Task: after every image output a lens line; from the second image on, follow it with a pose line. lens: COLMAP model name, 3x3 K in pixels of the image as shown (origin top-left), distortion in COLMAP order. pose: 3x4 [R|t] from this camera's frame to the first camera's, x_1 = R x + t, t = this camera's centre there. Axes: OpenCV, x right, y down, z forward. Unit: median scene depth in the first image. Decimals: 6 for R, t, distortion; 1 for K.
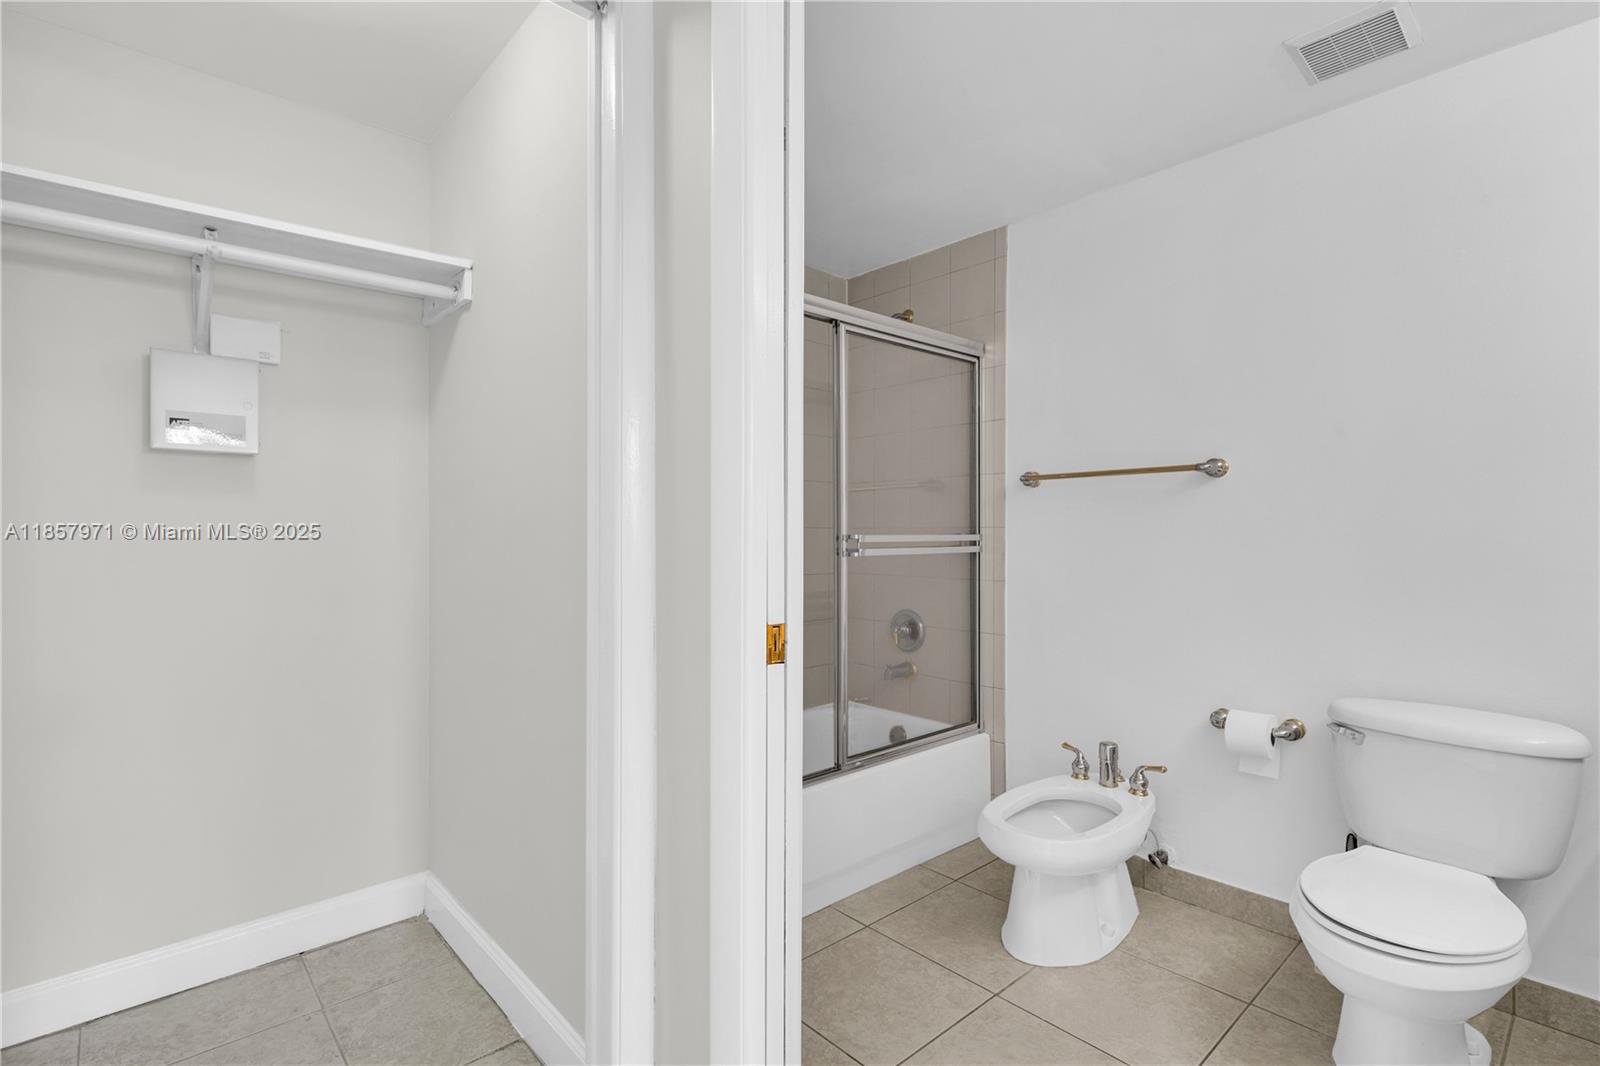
lens RADIAL K [[752.9, 0, 807.6], [0, 752.9, 537.7], [0, 0, 1]] dist [0.012606, -0.001258]
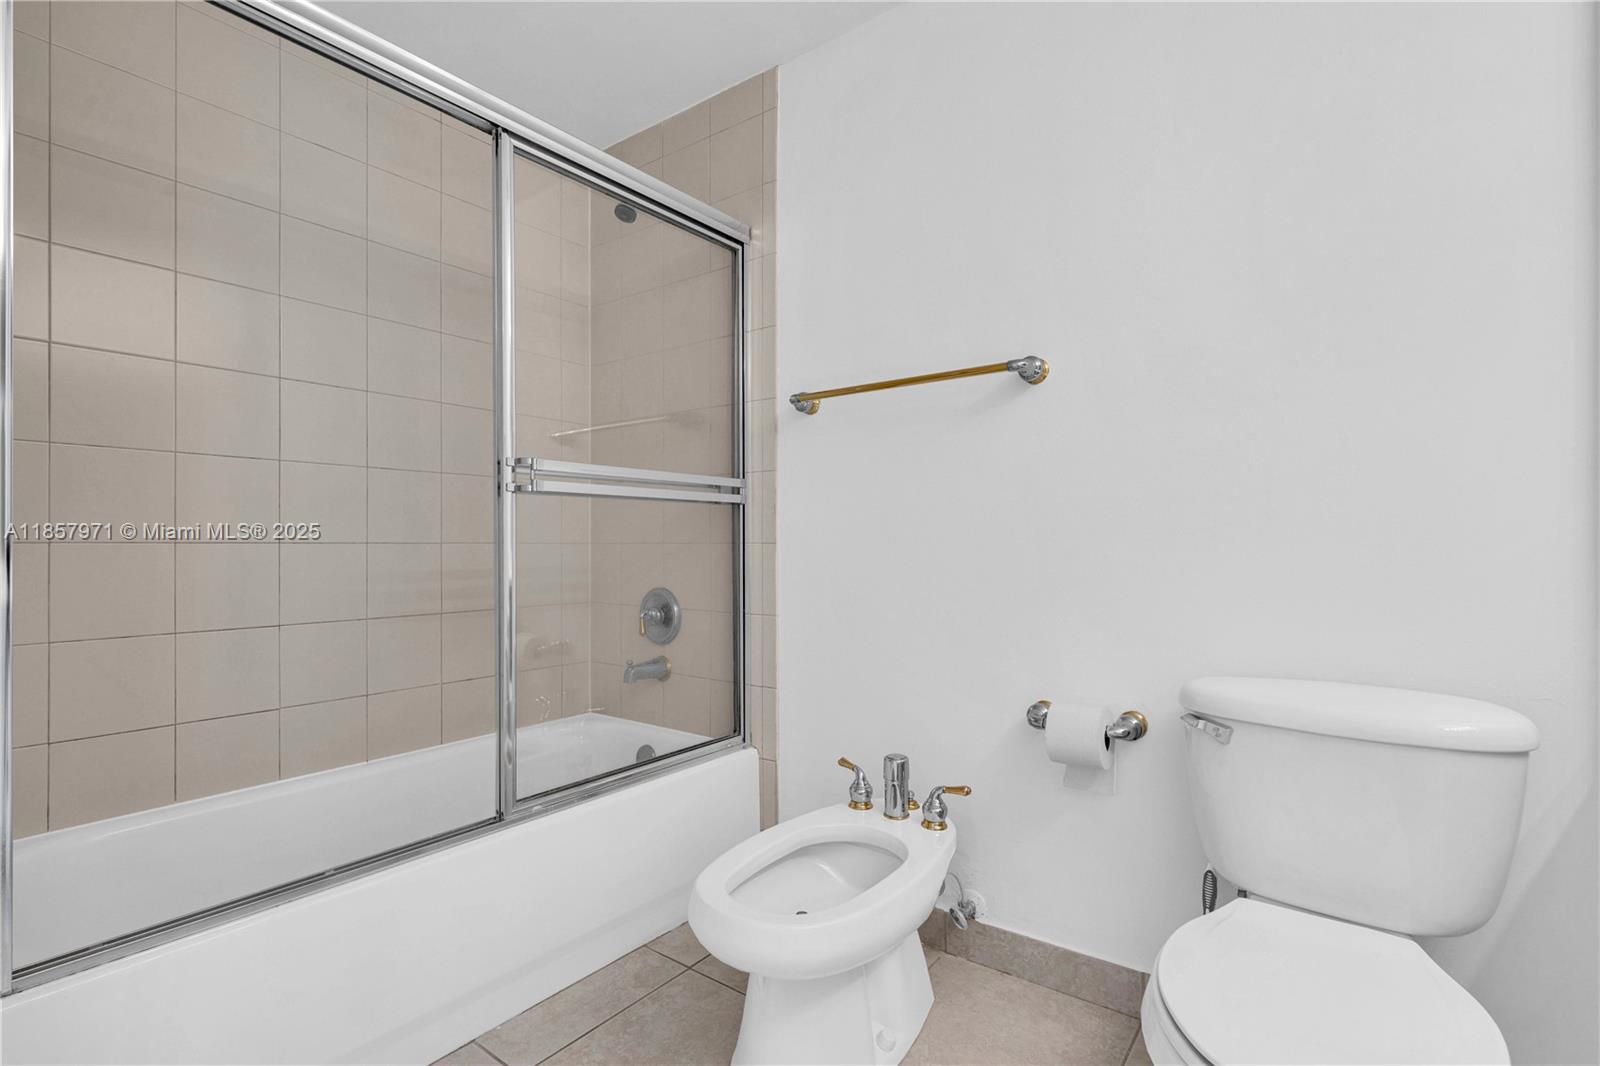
lens RADIAL K [[752.9, 0, 806.1], [0, 752.9, 538.8], [0, 0, 1]] dist [0.012606, -0.001258]
pose [[0.981348, 0.000571, 0.192240, 0.174465], [0.001365, 0.999950, -0.009936, 0.072478], [-0.192236, 0.010013, 0.981298, 0.310601]]
